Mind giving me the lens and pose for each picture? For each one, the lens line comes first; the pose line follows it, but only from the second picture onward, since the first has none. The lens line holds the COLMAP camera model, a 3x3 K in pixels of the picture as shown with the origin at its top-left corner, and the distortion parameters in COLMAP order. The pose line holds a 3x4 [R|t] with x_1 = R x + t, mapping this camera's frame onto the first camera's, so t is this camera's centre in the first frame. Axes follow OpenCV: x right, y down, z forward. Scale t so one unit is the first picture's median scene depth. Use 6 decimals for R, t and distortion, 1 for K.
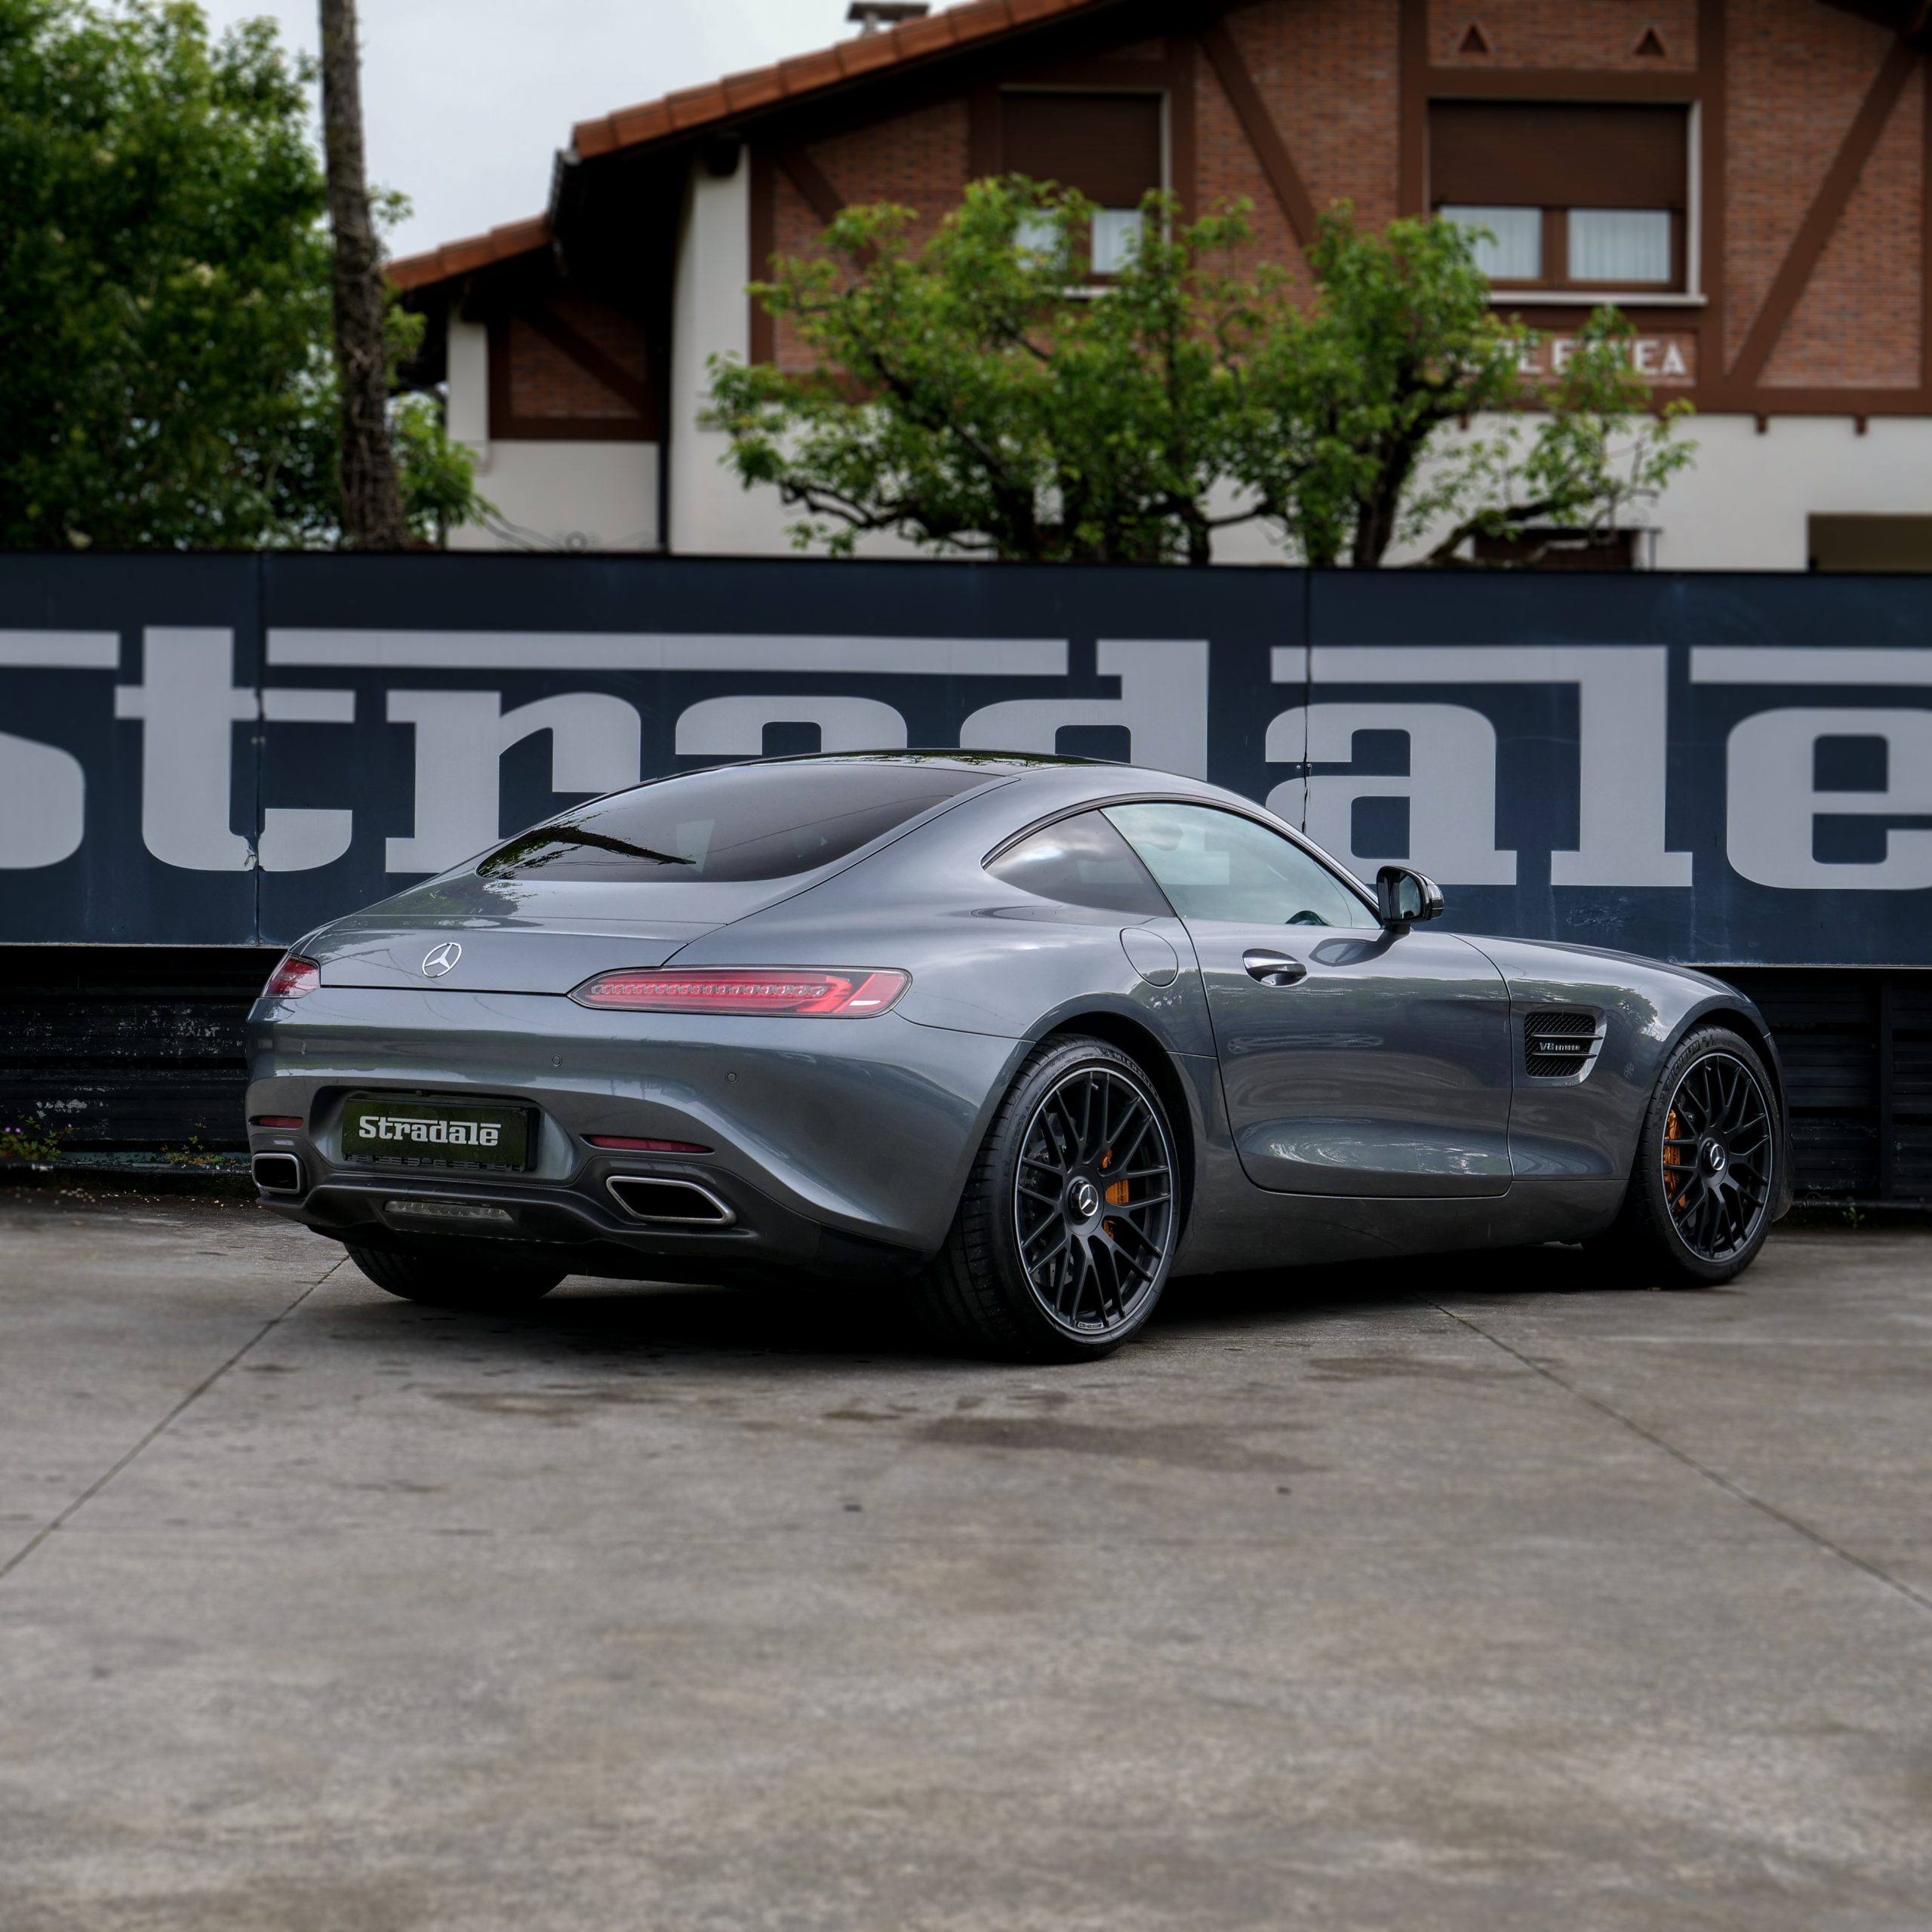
lens RADIAL K [[4565.1, 0, 901.3], [0, 4565.1, 969.7], [0, 0, 1]] dist [0.010233, -0.136469]
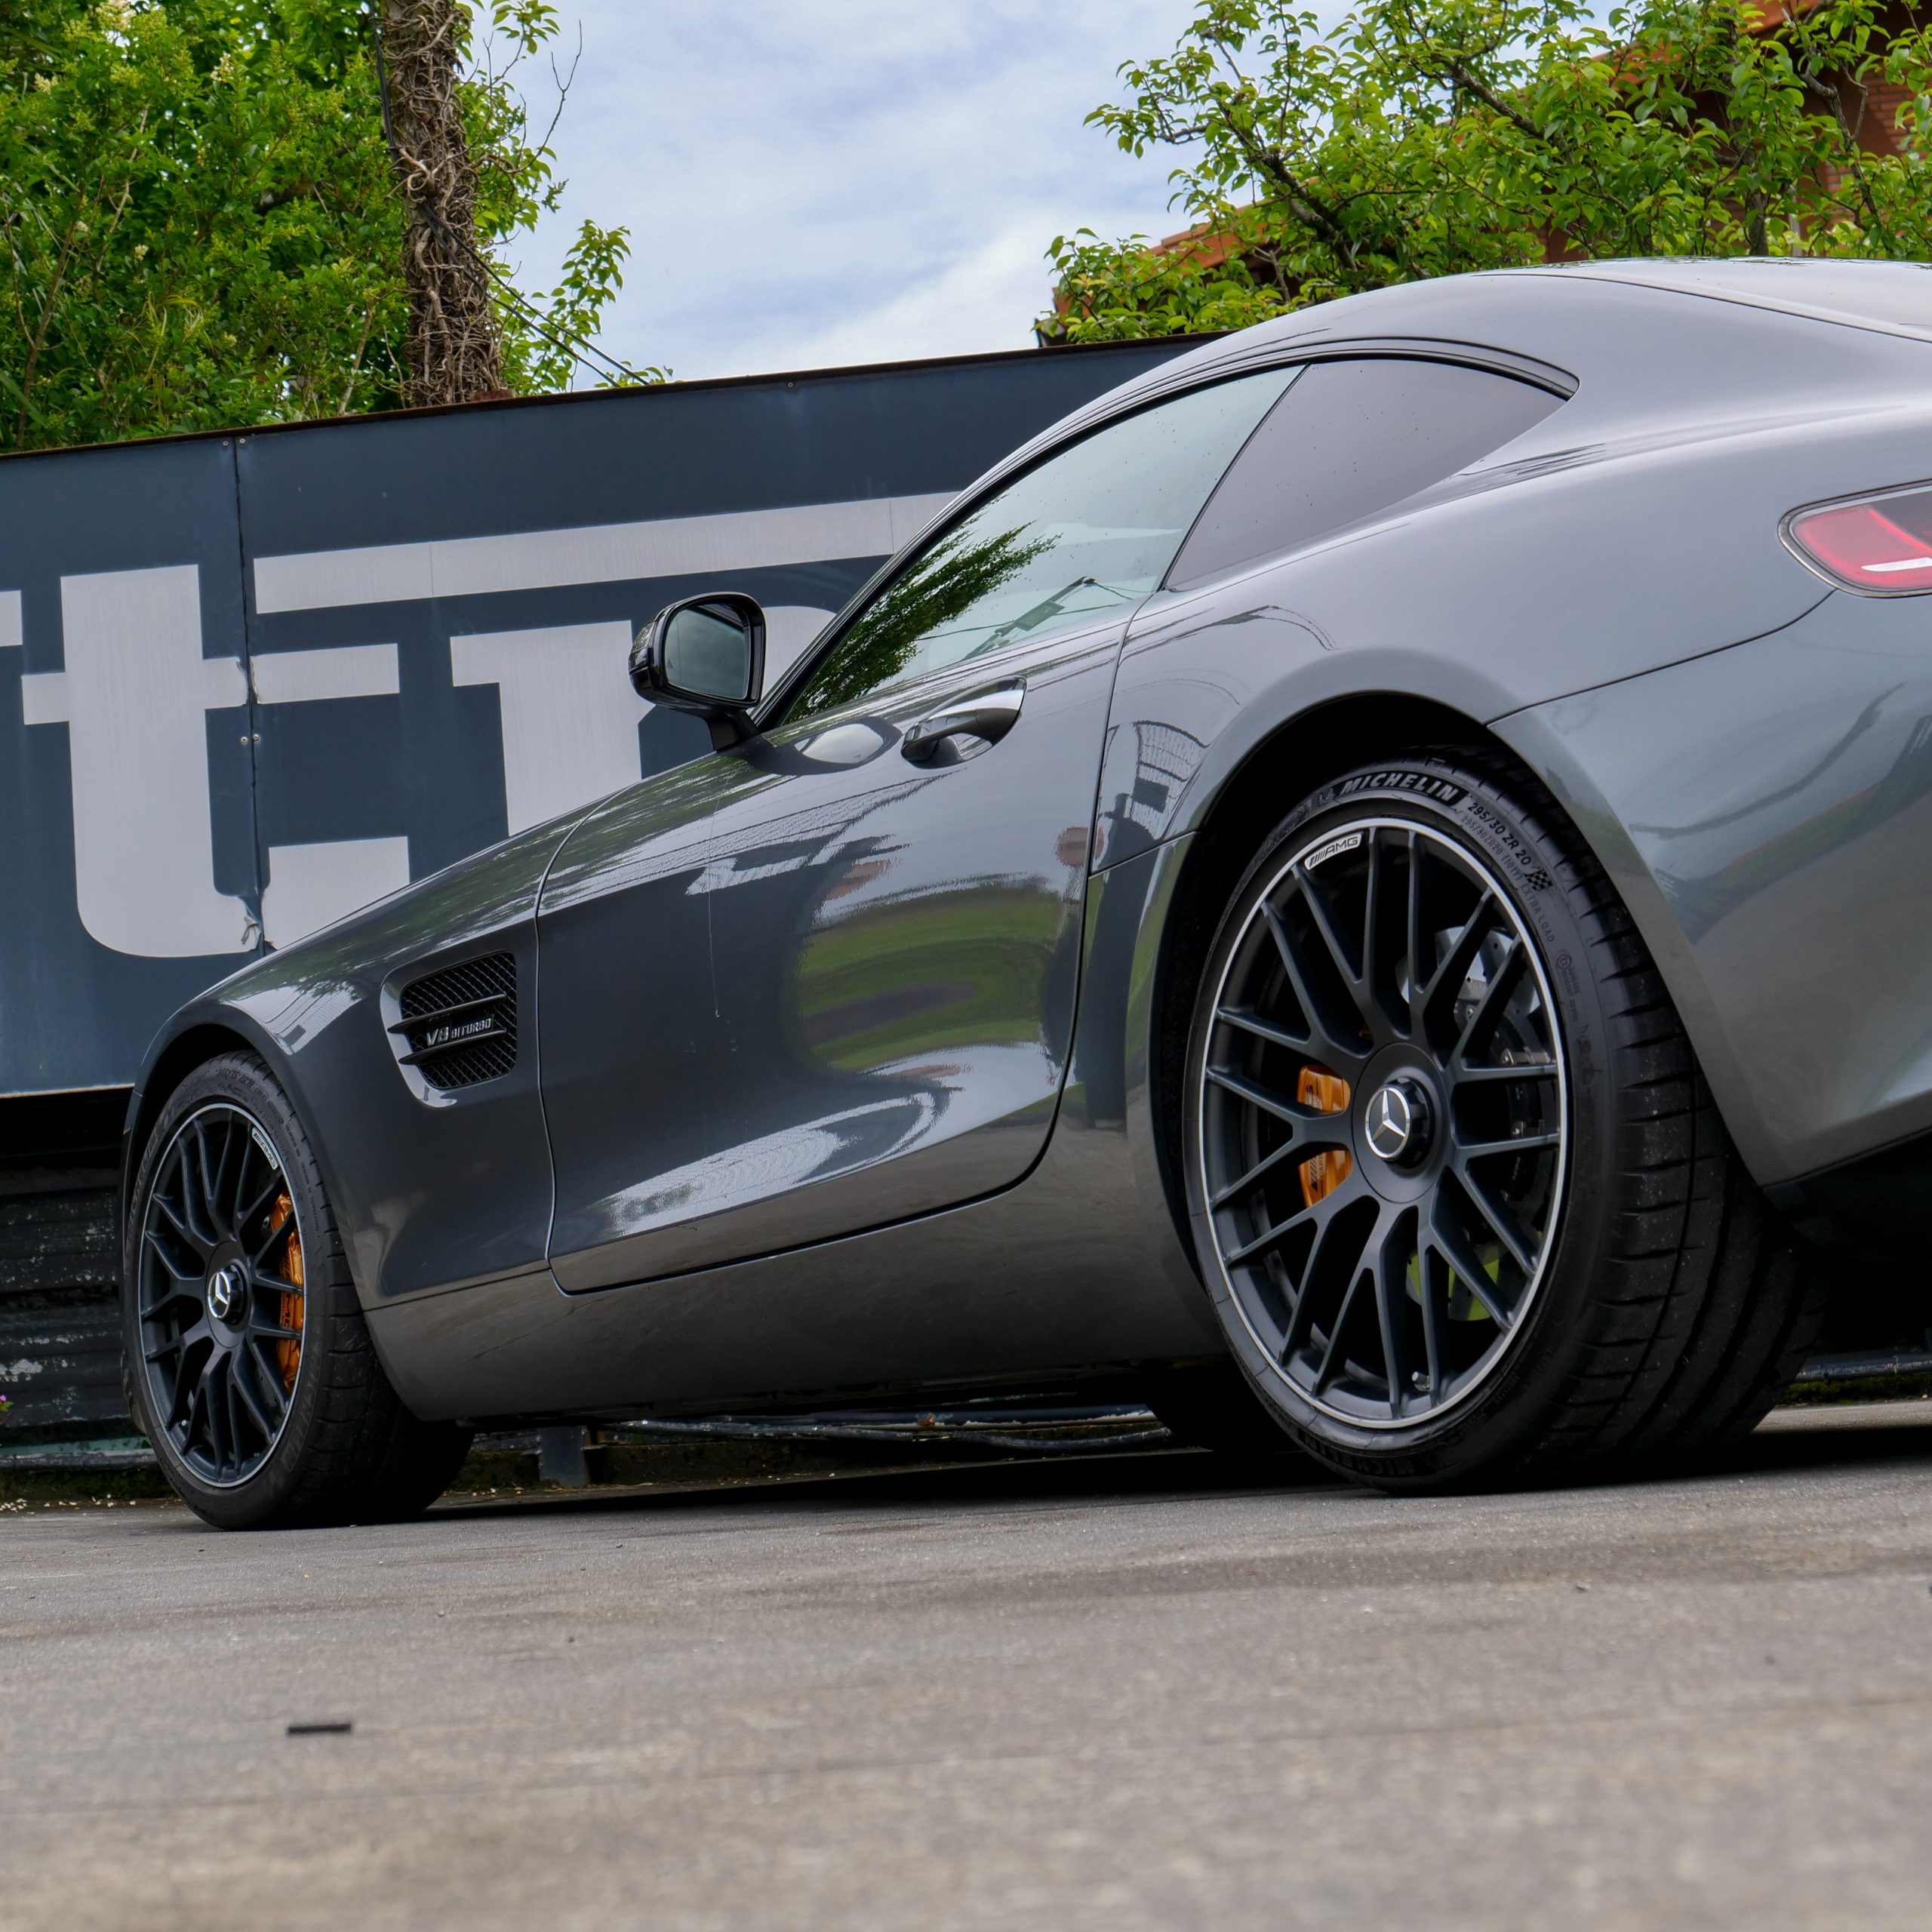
lens RADIAL K [[4774.8, 0, 906.5], [0, 4774.8, 935.5], [0, 0, 1]] dist [-0.001436, 0.045183]
pose [[0.984308, -0.097275, -0.147225, 0.037109], [0.080521, 0.990006, -0.115777, 0.056718], [0.157016, 0.102105, 0.982304, 0.385994]]
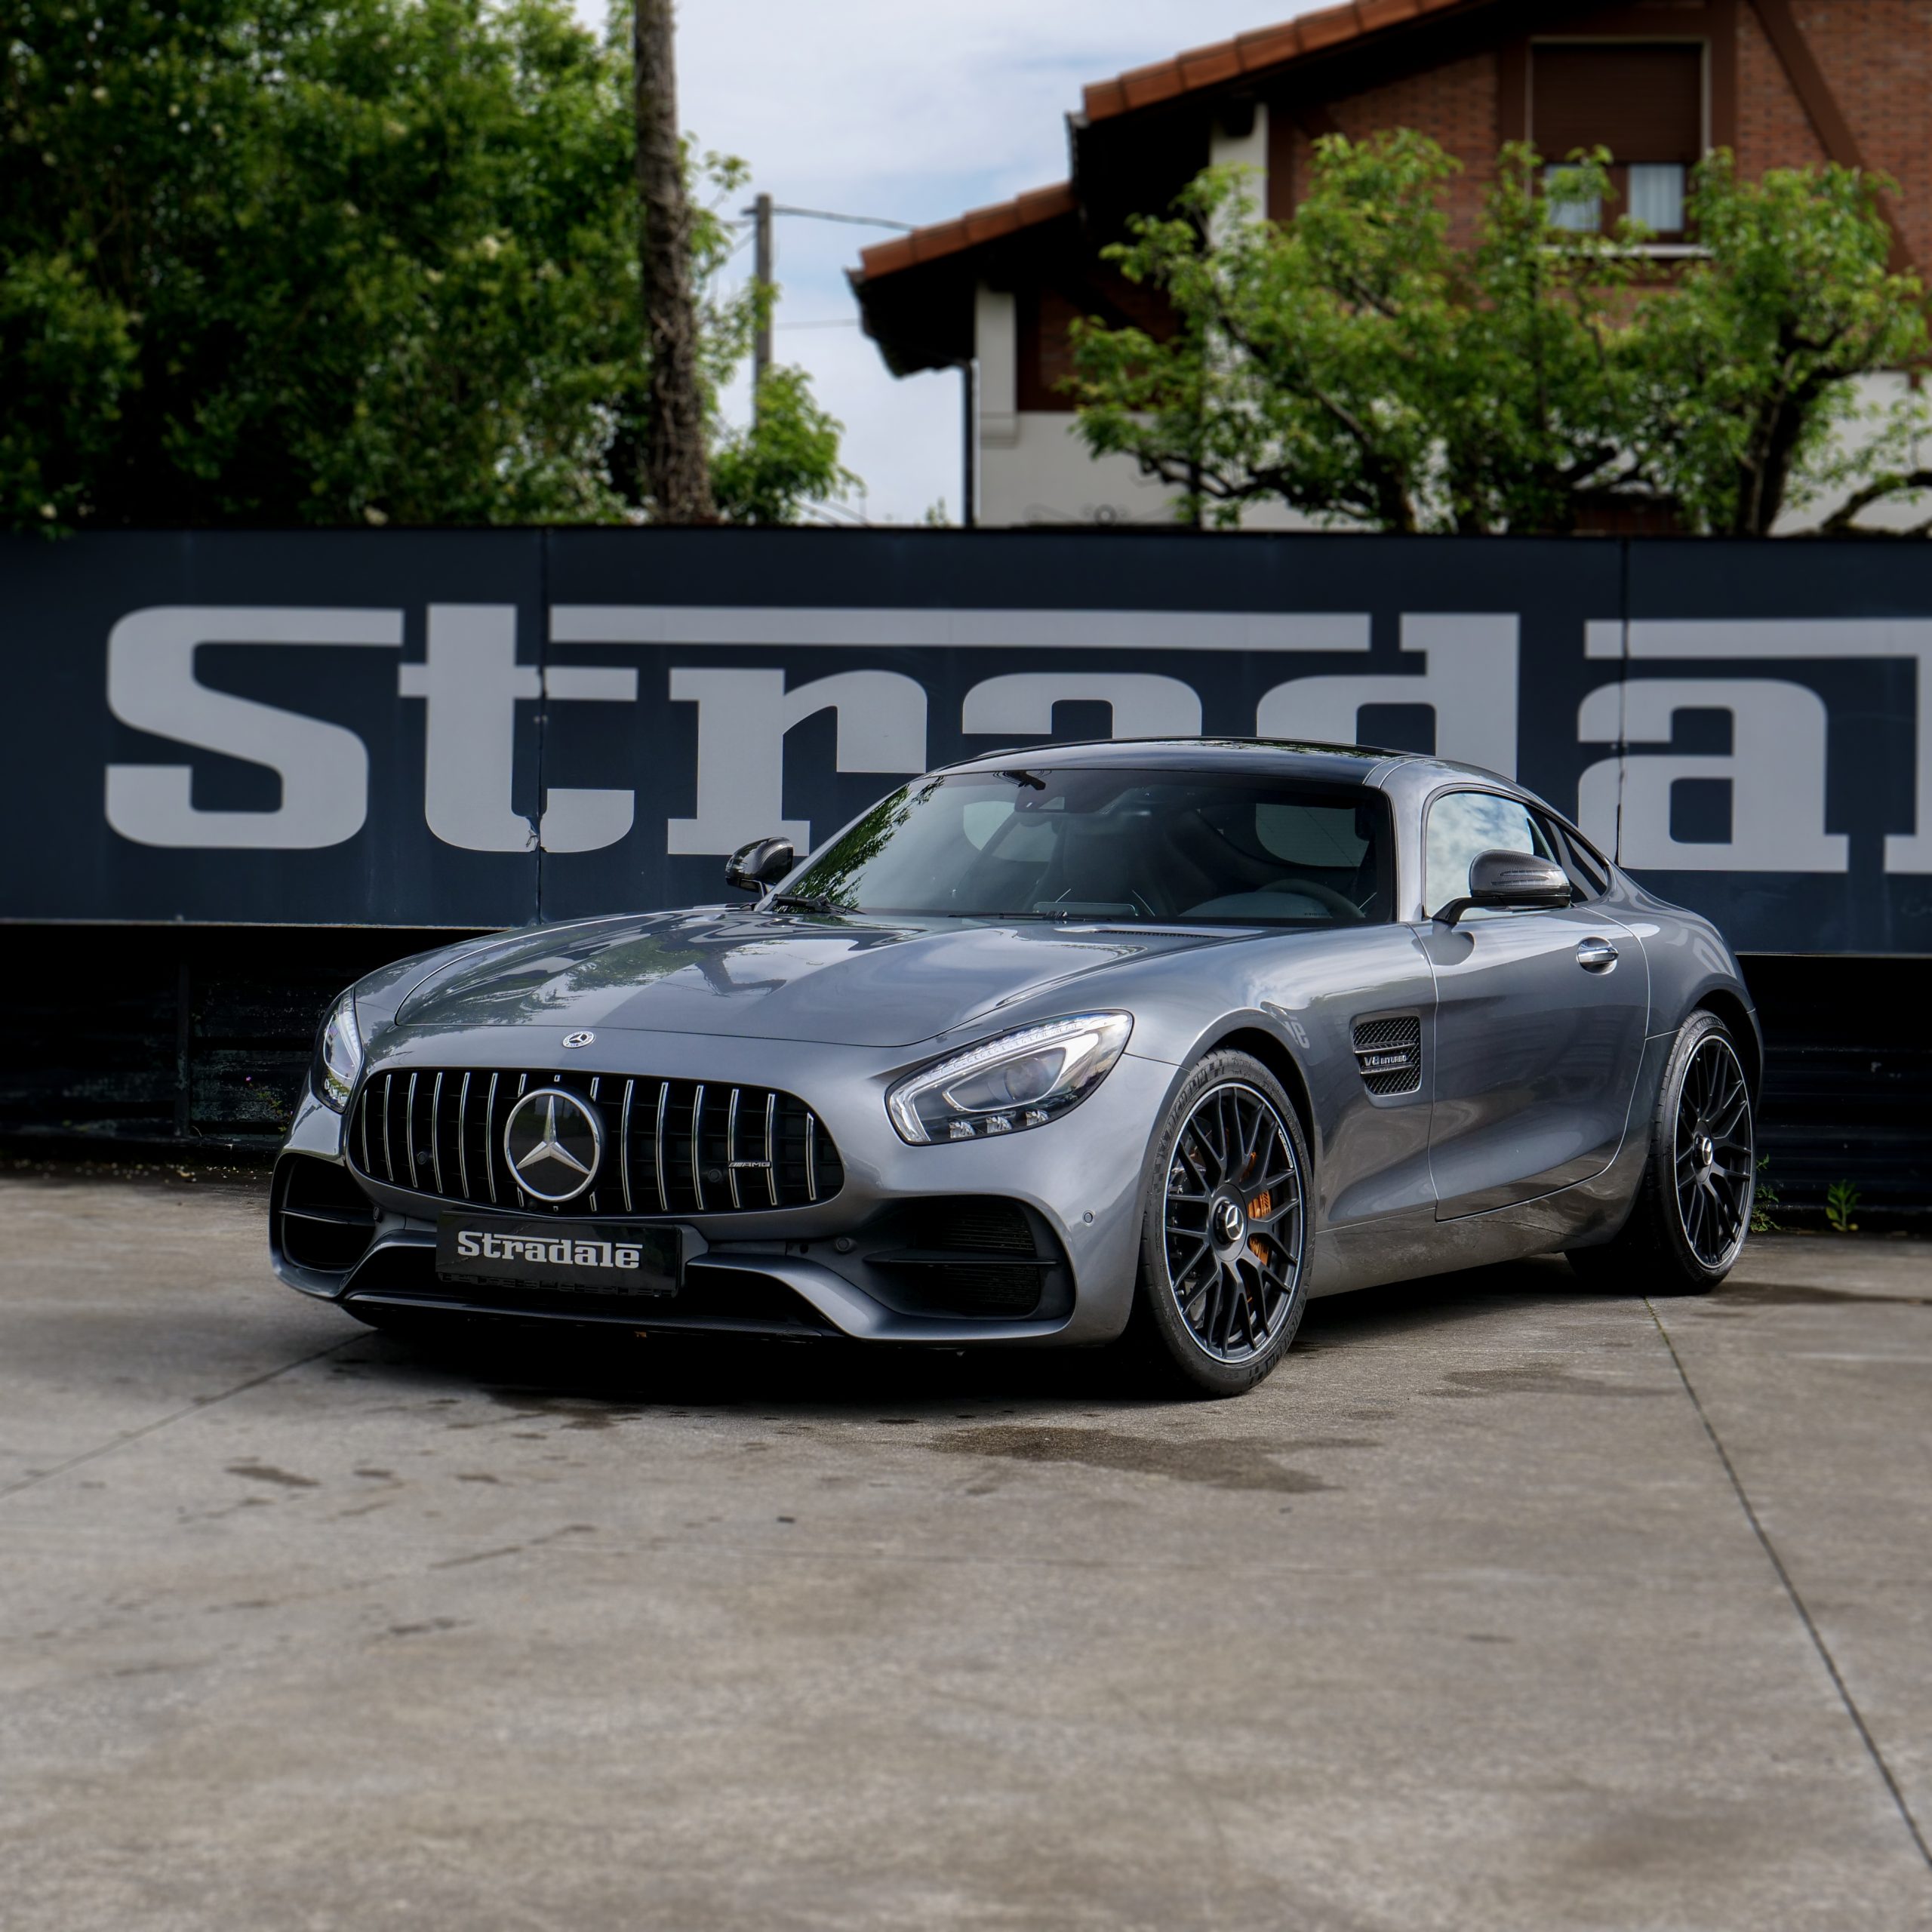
lens RADIAL K [[4670.1, 0, 913.8], [0, 4670.1, 961.5], [0, 0, 1]] dist [0.008224, -0.165717]
pose [[0.989613, 0.006818, -0.143597, 0.082715], [-0.006559, 0.999976, 0.002280, -0.000950], [0.143609, -0.001314, 0.989634, 0.017298]]
